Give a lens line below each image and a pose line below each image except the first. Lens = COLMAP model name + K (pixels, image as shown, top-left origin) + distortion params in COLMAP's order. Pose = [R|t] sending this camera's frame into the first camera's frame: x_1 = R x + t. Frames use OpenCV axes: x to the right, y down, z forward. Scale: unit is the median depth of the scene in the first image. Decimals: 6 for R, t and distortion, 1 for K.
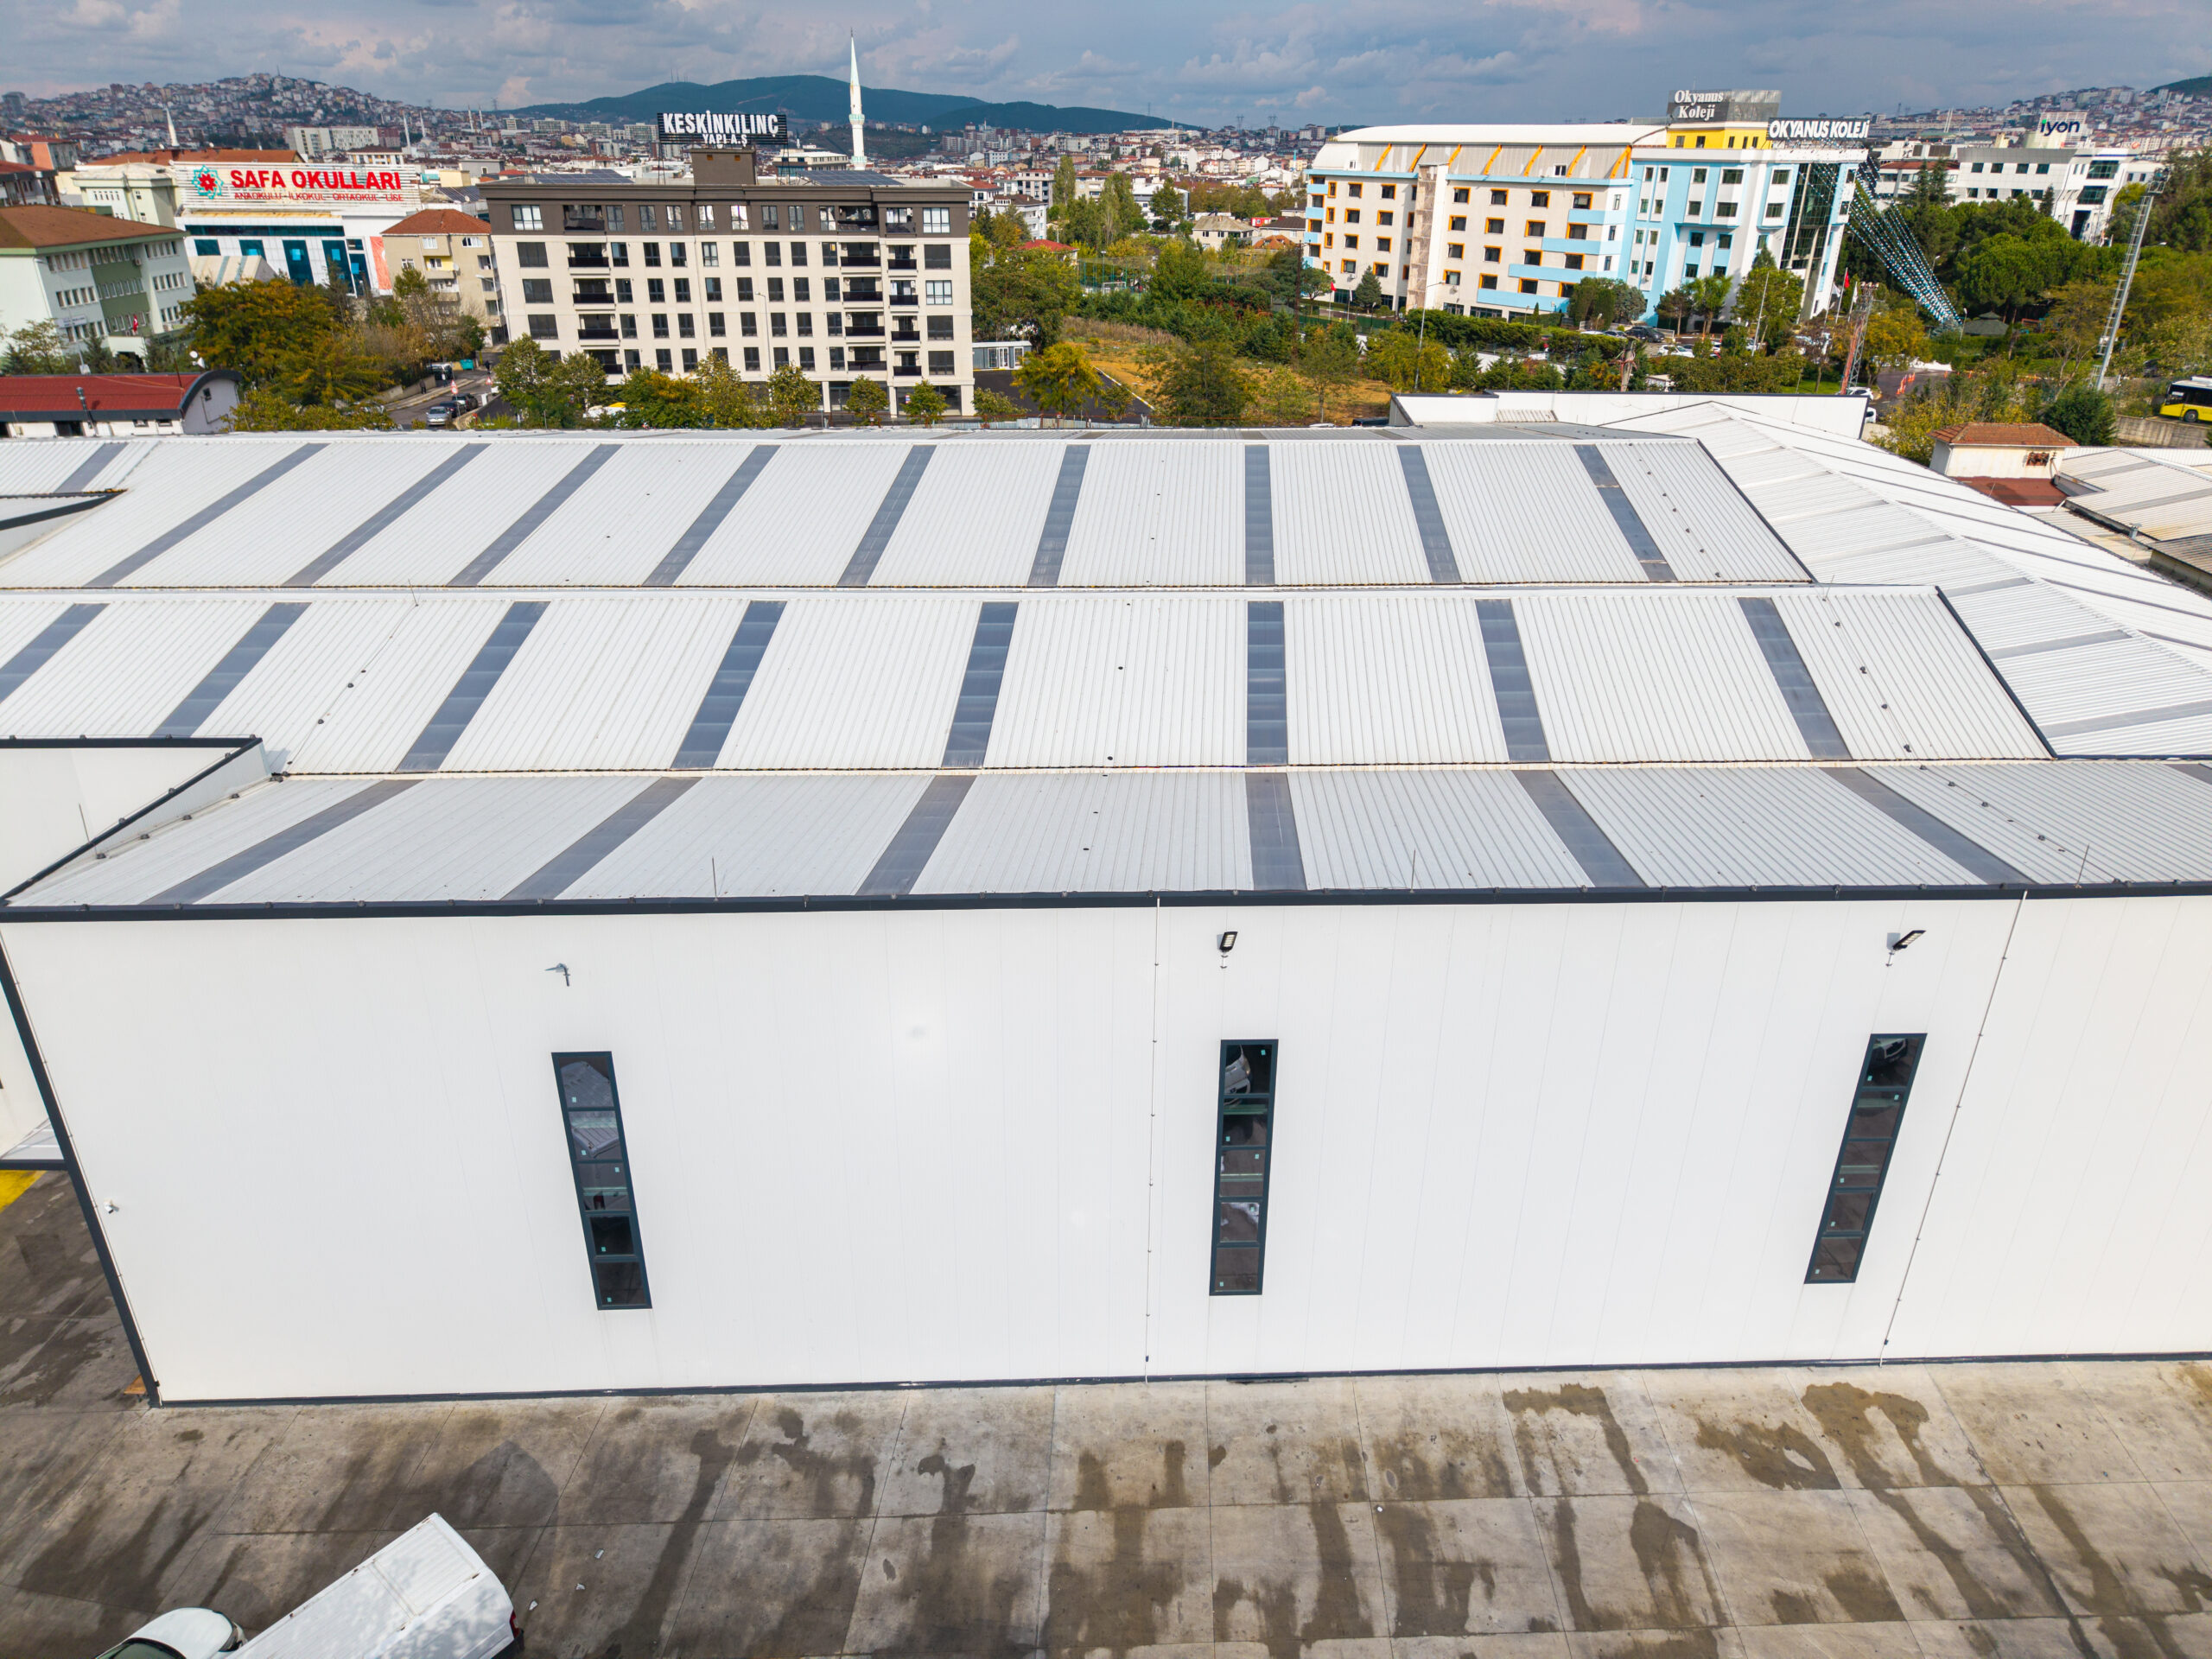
lens RADIAL K [[1473.0, 0, 1101.6], [0, 1473.0, 835.8], [0, 0, 1]] dist [0.016216, -0.013118]
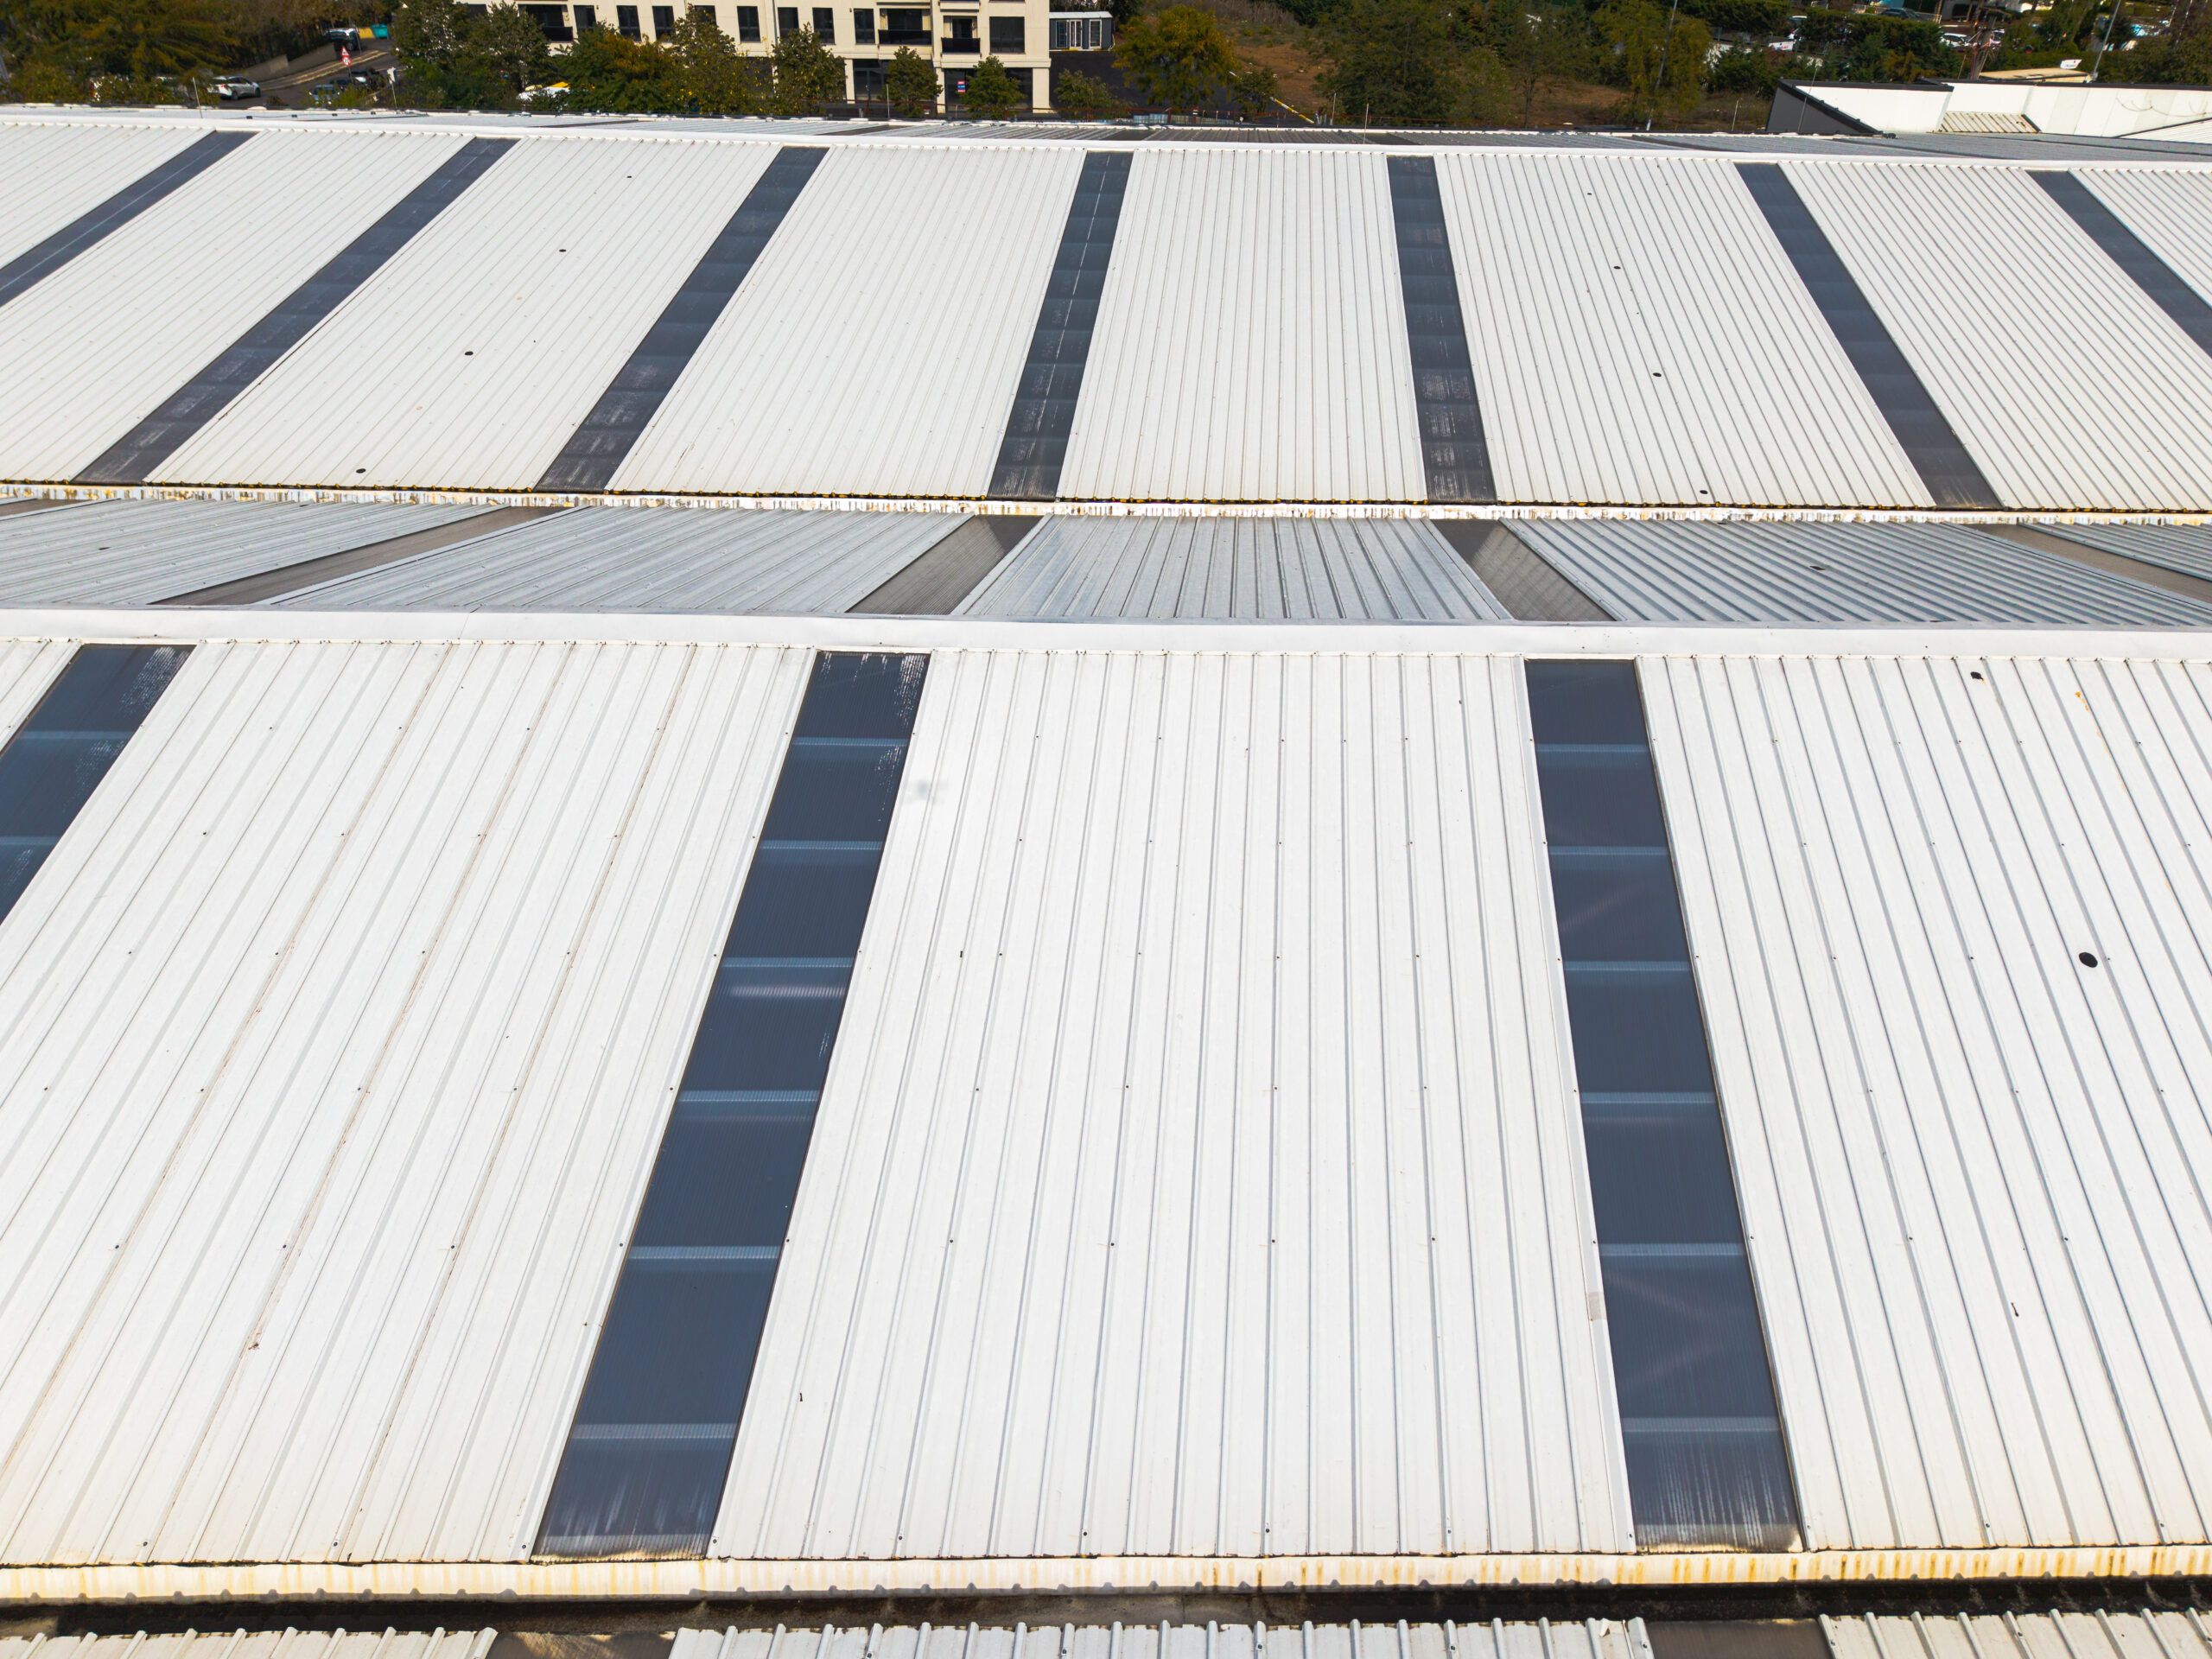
lens RADIAL K [[1479.2, 0, 1106.0], [0, 1479.2, 829.5], [0, 0, 1]] dist [0.020081, -0.017221]
pose [[0.999802, 0.019749, 0.002519, -0.055523], [-0.019894, 0.986040, 0.165313, -0.055893], [0.000781, -0.165330, 0.986238, 0.213720]]
